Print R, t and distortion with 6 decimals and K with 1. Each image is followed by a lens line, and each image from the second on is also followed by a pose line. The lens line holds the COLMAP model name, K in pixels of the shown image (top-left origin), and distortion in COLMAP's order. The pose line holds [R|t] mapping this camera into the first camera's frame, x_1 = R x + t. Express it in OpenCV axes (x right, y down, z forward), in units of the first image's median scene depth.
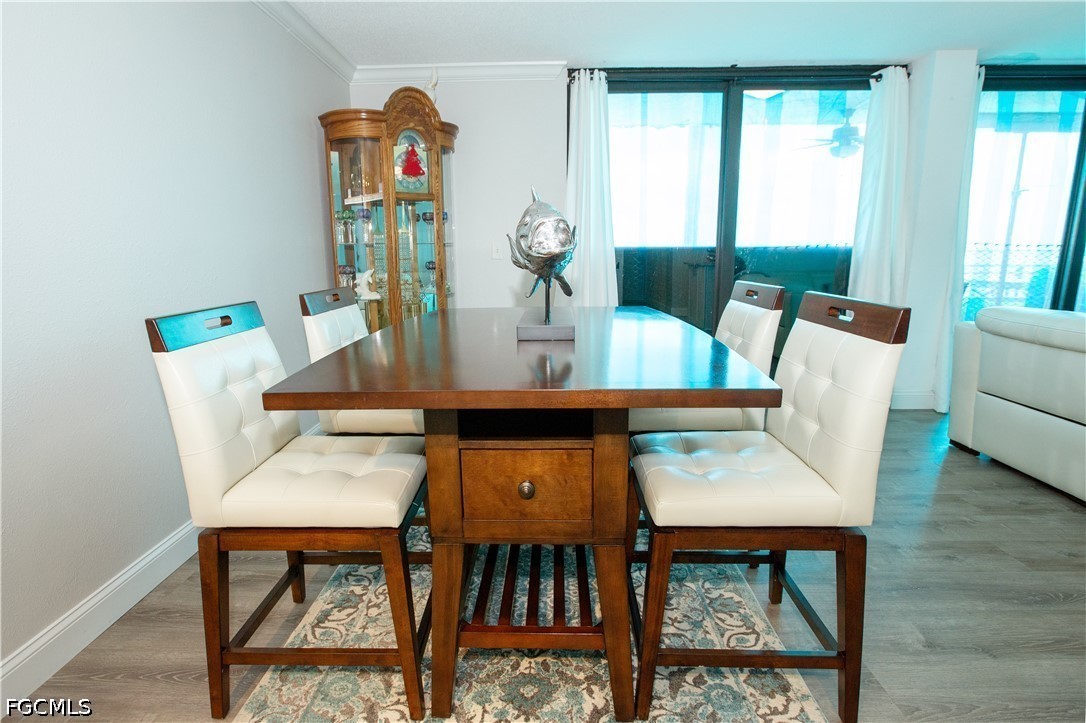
lens RADIAL K [[555.1, 0, 536.3], [0, 555.1, 370.6], [0, 0, 1]] dist [-0.035752, 0.007307]
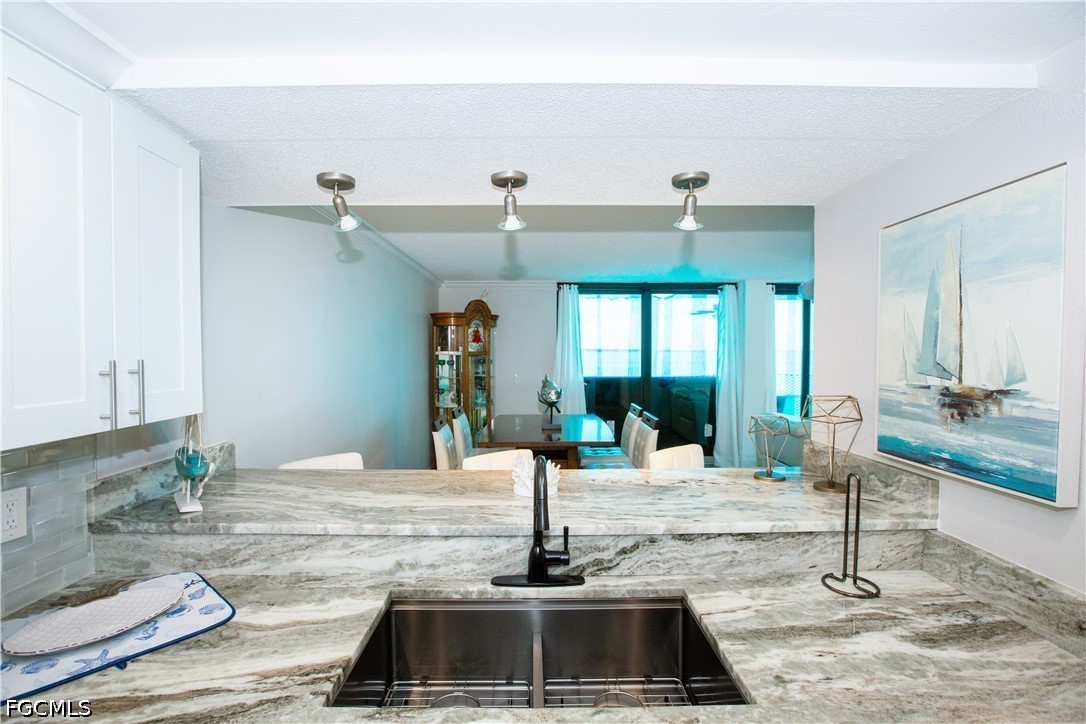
lens RADIAL K [[503.4, 0, 550.5], [0, 503.4, 371.9], [0, 0, 1]] dist [-0.024293, 0.005447]
pose [[0.998862, 0.007422, 0.047103, -0.043905], [0.000625, 0.985689, -0.168575, 0.036897], [-0.047680, 0.168413, 0.984563, -0.635974]]
